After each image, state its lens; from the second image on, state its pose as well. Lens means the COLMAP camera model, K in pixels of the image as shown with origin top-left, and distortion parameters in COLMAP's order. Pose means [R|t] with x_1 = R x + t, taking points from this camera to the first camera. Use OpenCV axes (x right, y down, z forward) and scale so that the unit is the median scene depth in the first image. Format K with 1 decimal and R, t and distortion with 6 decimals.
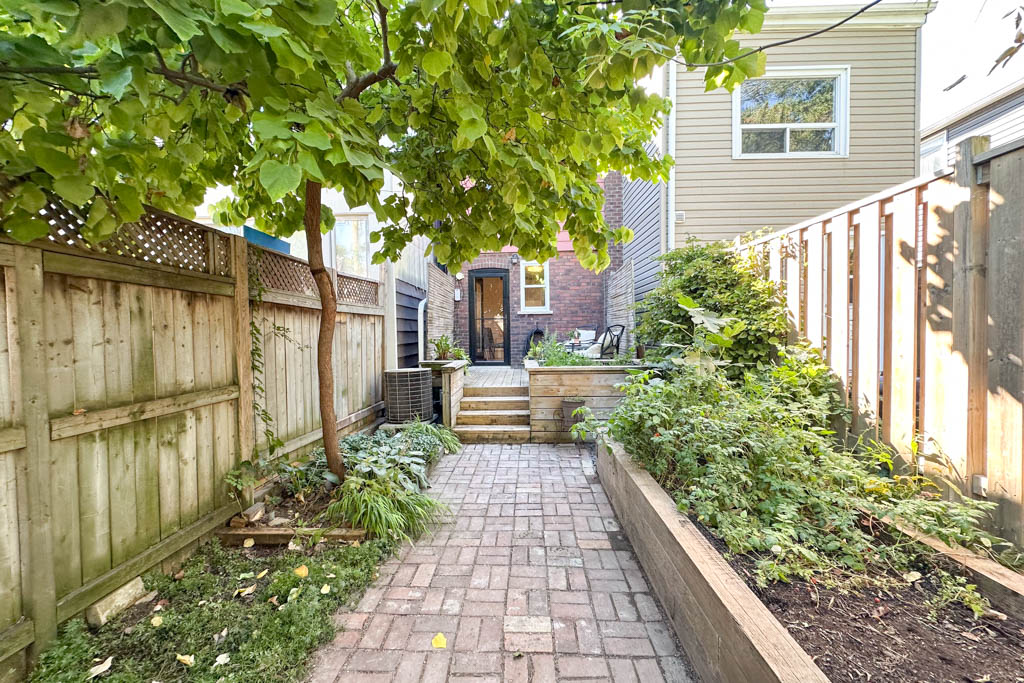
lens RADIAL K [[407.3, 0, 513.1], [0, 407.3, 342.9], [0, 0, 1]] dist [-0.000168, 0.000206]
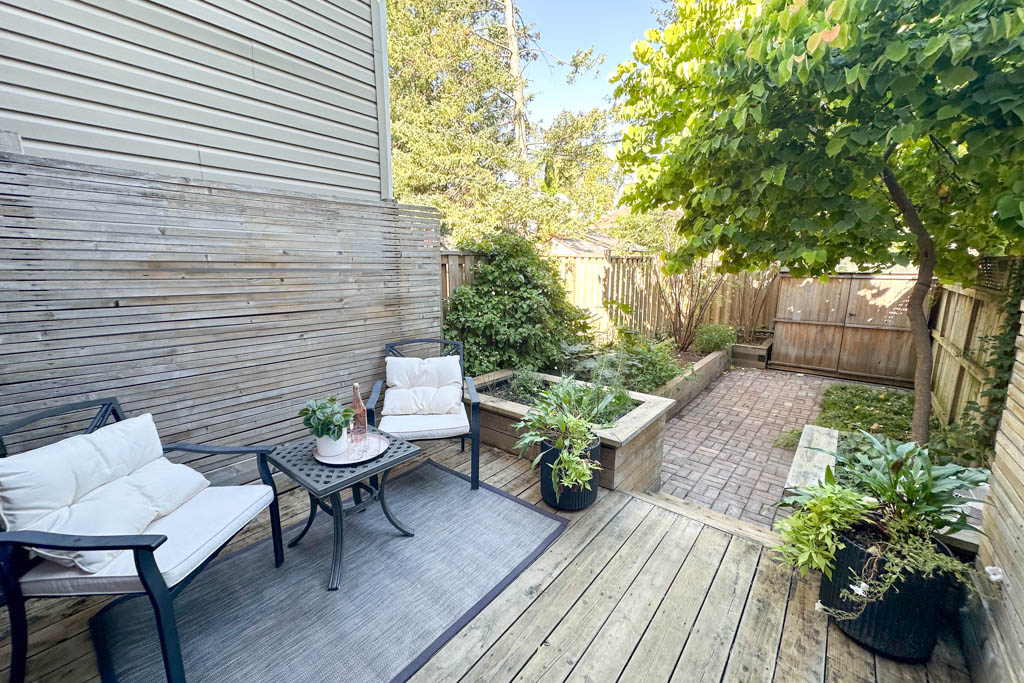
lens RADIAL K [[407.3, 0, 513.1], [0, 407.3, 342.9], [0, 0, 1]] dist [-0.000168, 0.000206]
pose [[-0.794442, -0.107323, 0.597783, -0.294311], [0.019466, 0.979258, 0.201681, -0.342793], [-0.607028, 0.171860, -0.775874, 3.383034]]
